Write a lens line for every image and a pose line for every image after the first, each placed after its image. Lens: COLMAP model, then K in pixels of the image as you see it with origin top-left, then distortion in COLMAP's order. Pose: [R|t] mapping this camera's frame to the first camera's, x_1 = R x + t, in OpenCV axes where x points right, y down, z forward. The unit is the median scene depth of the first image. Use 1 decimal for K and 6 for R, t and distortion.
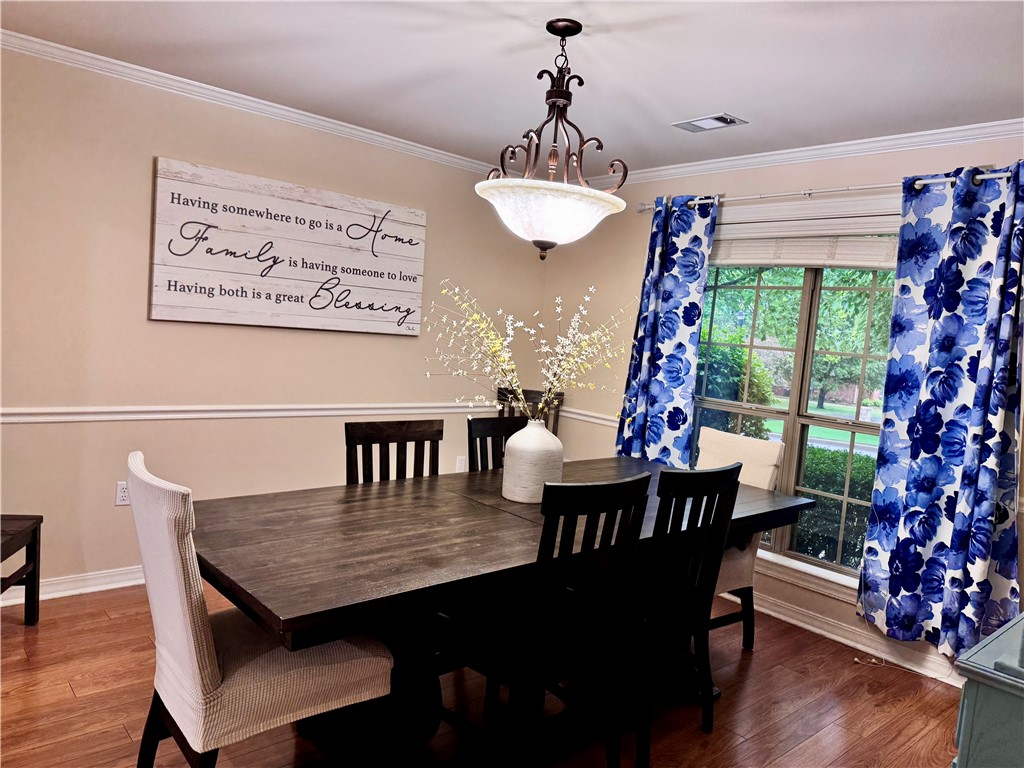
lens RADIAL K [[724.8, 0, 507.4], [0, 724.8, 382.3], [0, 0, 1]] dist [0.007178, -0.004173]
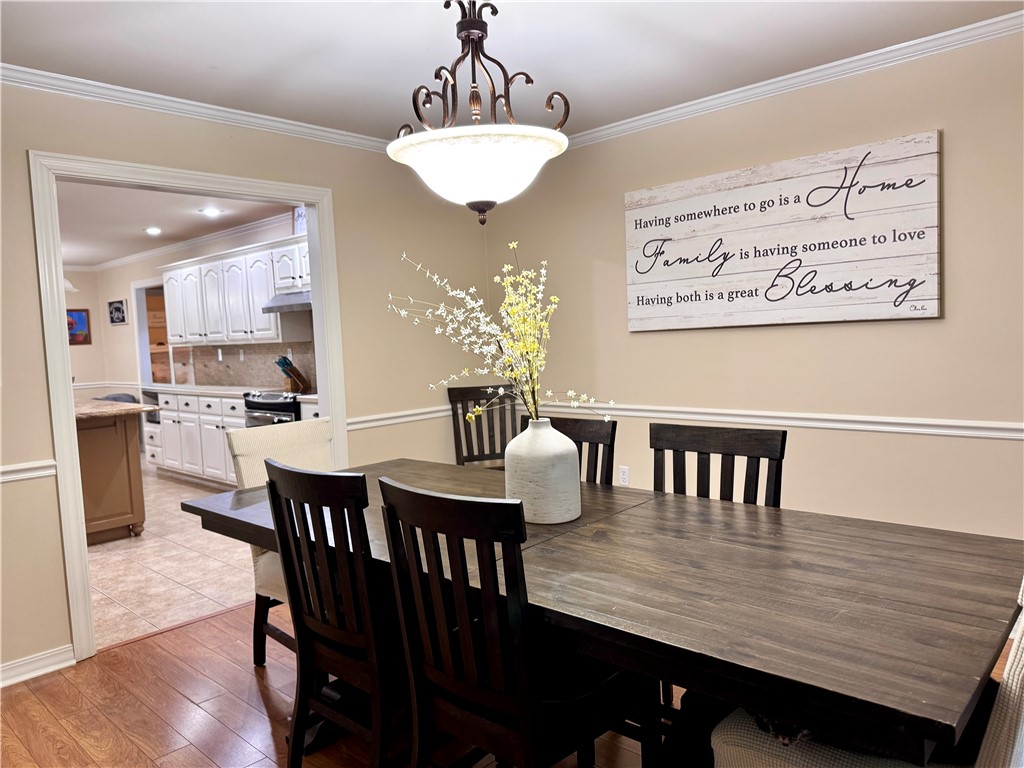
lens RADIAL K [[724.8, 0, 508.3], [0, 724.8, 383.6], [0, 0, 1]] dist [0.007178, -0.004173]
pose [[0.095017, -0.017605, -0.995320, 0.581159], [-0.013284, 0.999732, -0.018952, 0.018658], [0.995387, 0.015023, 0.094757, 0.618916]]
